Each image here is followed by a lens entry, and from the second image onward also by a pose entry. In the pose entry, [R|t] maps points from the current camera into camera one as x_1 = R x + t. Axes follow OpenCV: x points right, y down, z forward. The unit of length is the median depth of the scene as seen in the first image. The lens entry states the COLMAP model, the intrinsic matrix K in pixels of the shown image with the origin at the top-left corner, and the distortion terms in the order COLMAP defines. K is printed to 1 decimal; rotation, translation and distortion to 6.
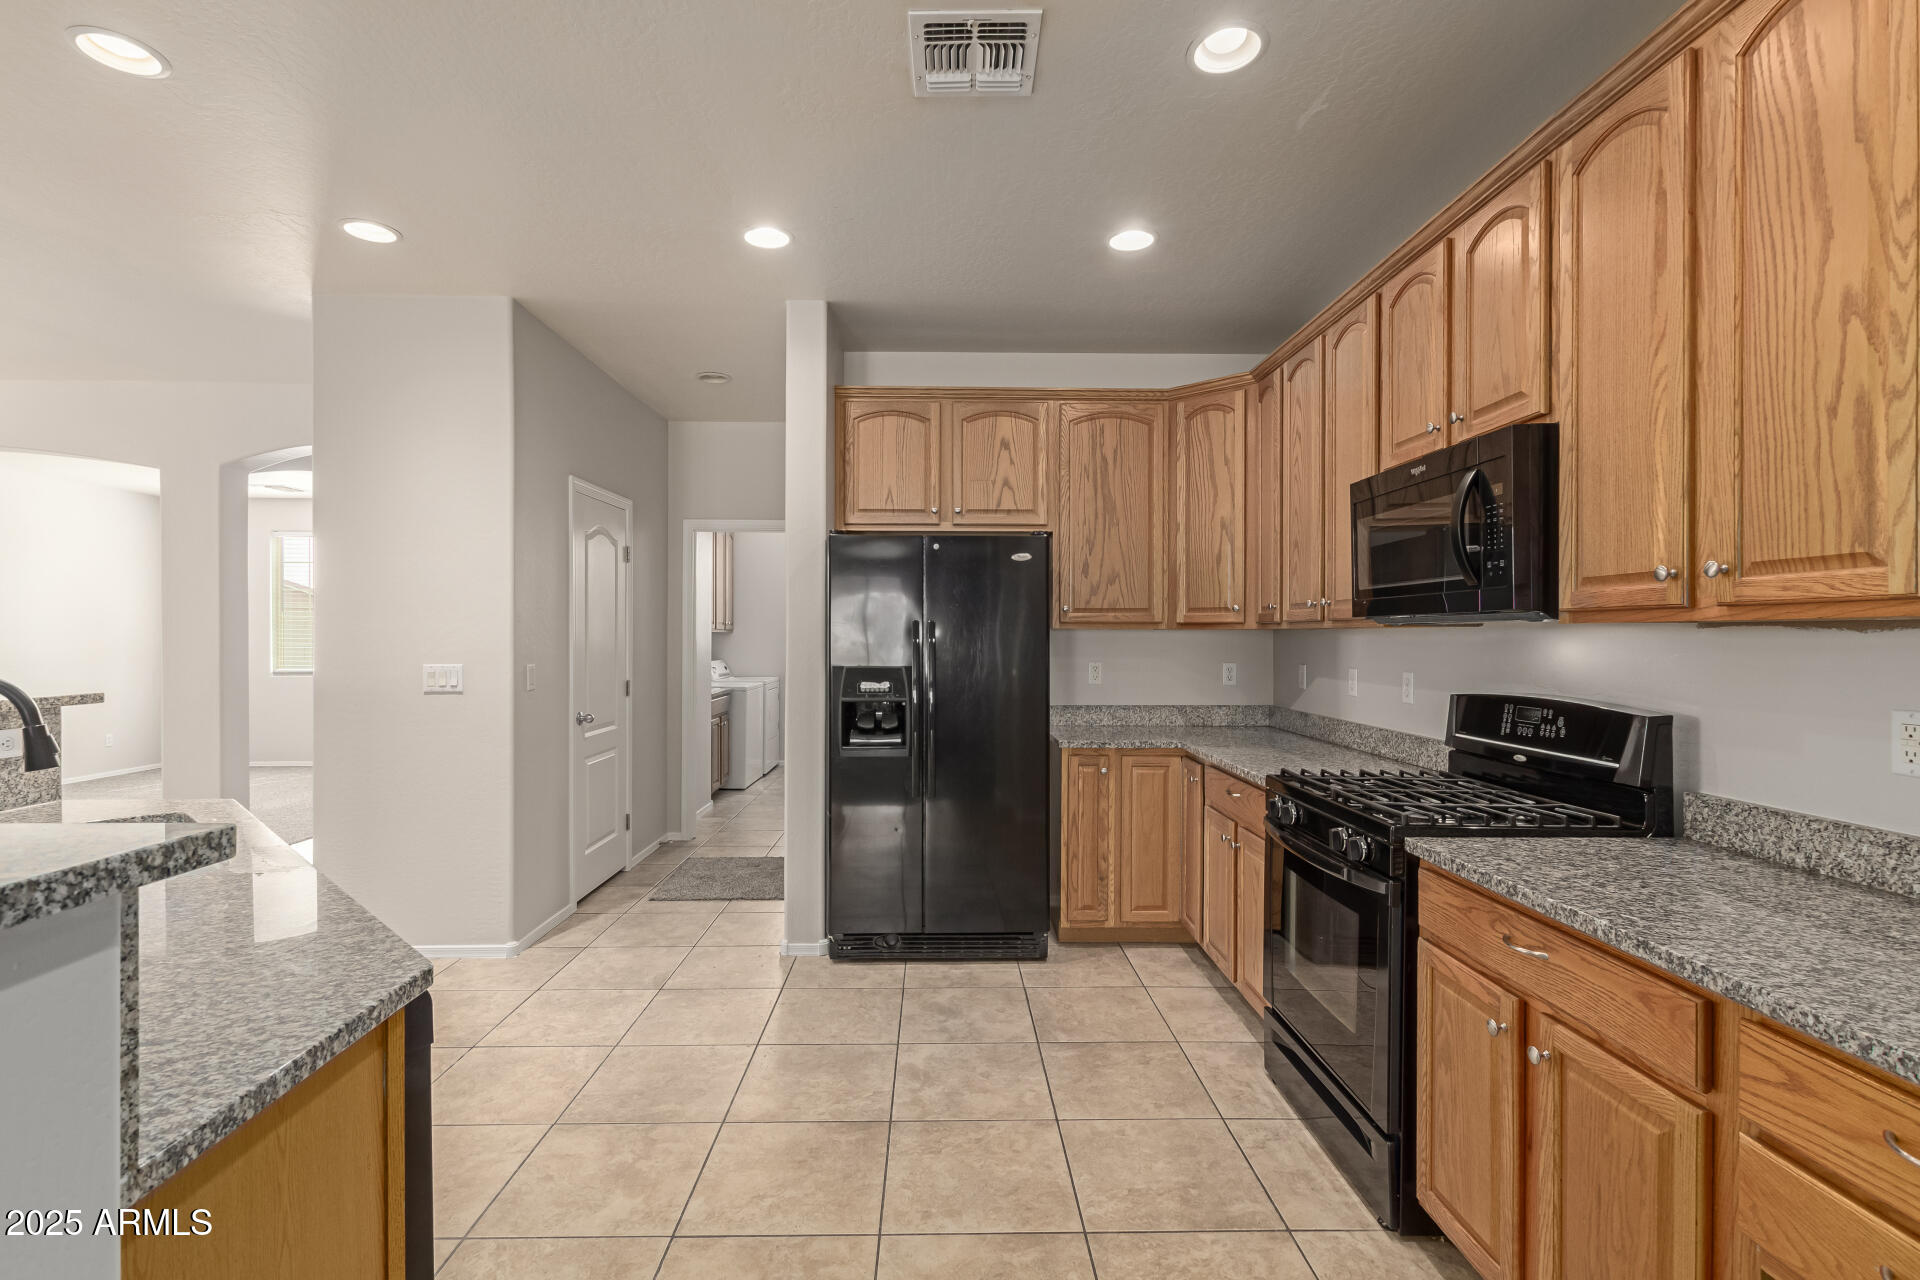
lens RADIAL K [[878.1, 0, 952.8], [0, 878.1, 639.3], [0, 0, 1]] dist [0.004516, -0.000085]
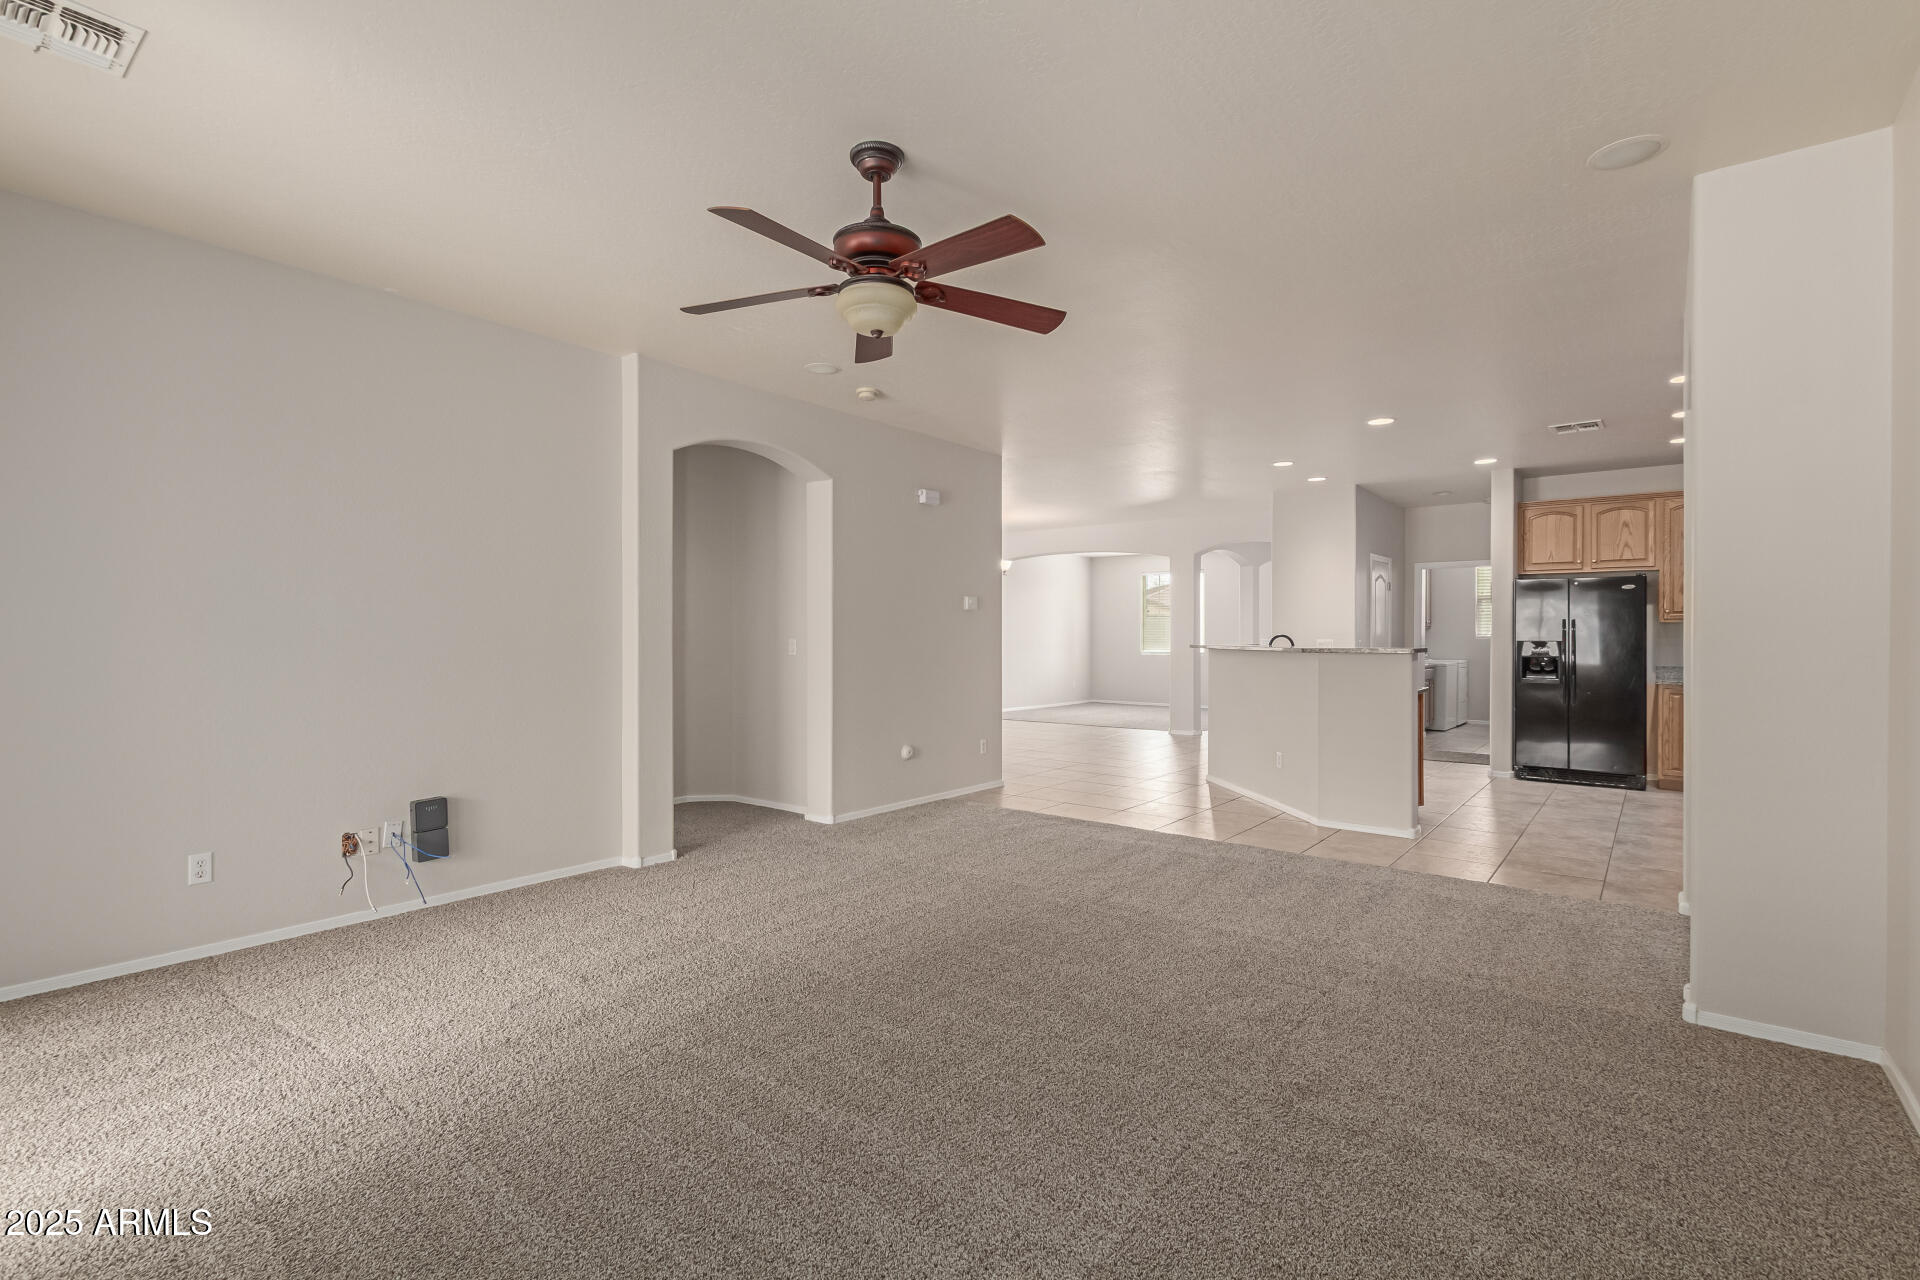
lens RADIAL K [[878.1, 0, 952.8], [0, 878.1, 639.3], [0, 0, 1]] dist [0.004516, -0.000085]
pose [[0.764912, 0.004156, -0.644122, 0.172549], [-0.005391, 0.999985, 0.000051, 0.030938], [0.644112, 0.003433, 0.764923, -1.365423]]
